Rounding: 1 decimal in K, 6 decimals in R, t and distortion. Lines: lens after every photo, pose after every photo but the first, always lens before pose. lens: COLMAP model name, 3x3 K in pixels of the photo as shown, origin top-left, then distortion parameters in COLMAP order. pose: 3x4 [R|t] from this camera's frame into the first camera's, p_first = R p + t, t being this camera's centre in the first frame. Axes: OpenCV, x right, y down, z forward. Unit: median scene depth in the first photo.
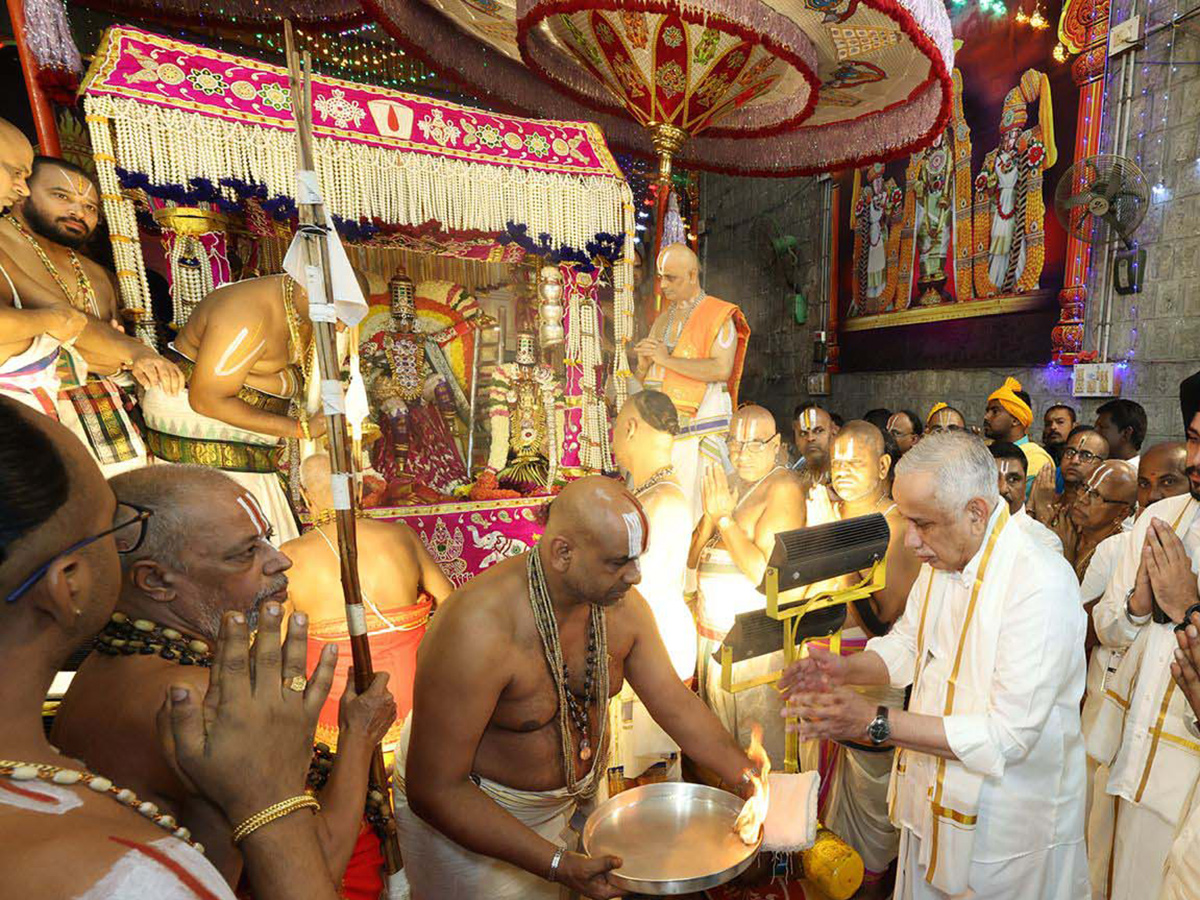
lens RADIAL K [[684.3, 0, 806.0], [0, 684.3, 529.1], [0, 0, 1]] dist [-0.030145, 0.010223]
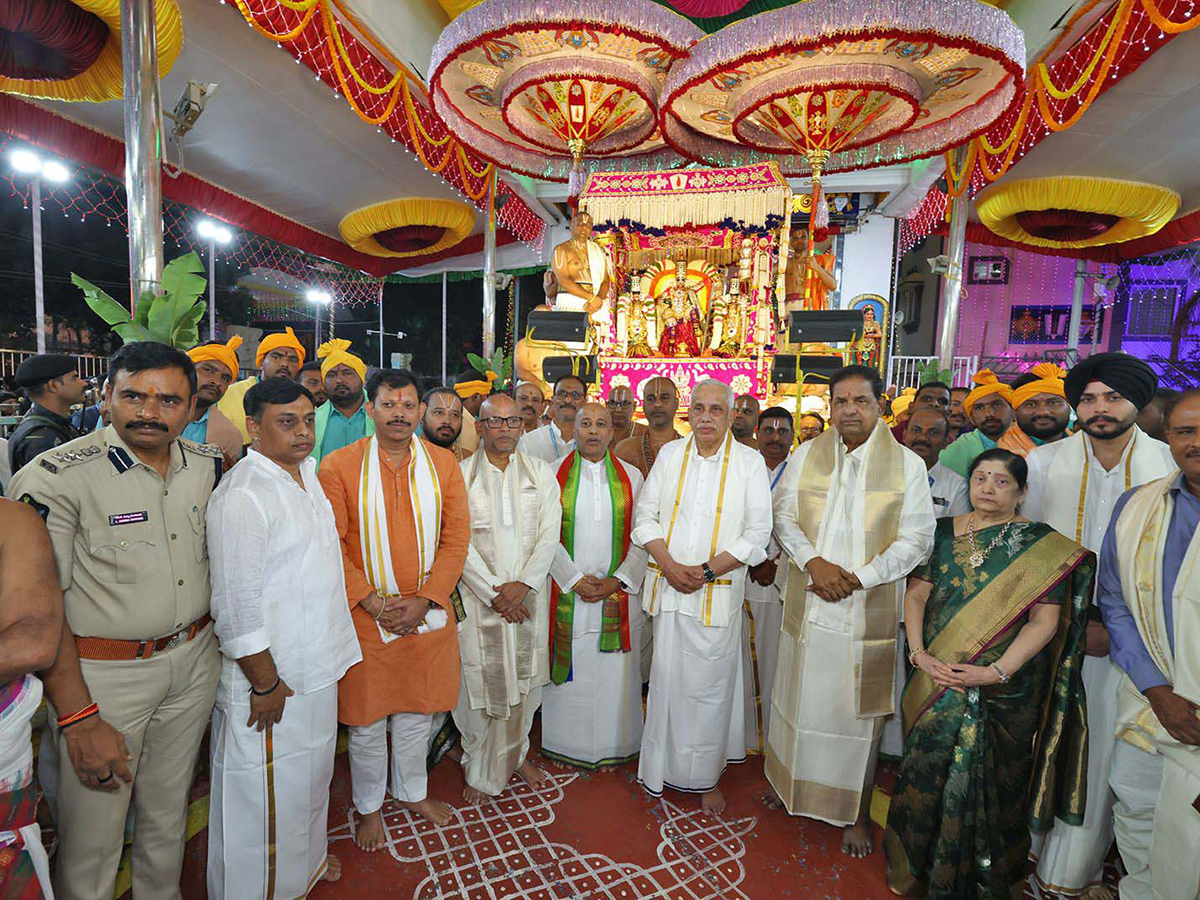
lens RADIAL K [[580.1, 0, 588.3], [0, 580.1, 435.5], [0, 0, 1]] dist [-0.010255, 0.000557]
pose [[0.735925, 0.034634, -0.676177, 0.418052], [-0.134344, 0.986303, -0.095696, 0.377575], [0.663601, 0.161265, 0.730498, -0.396026]]
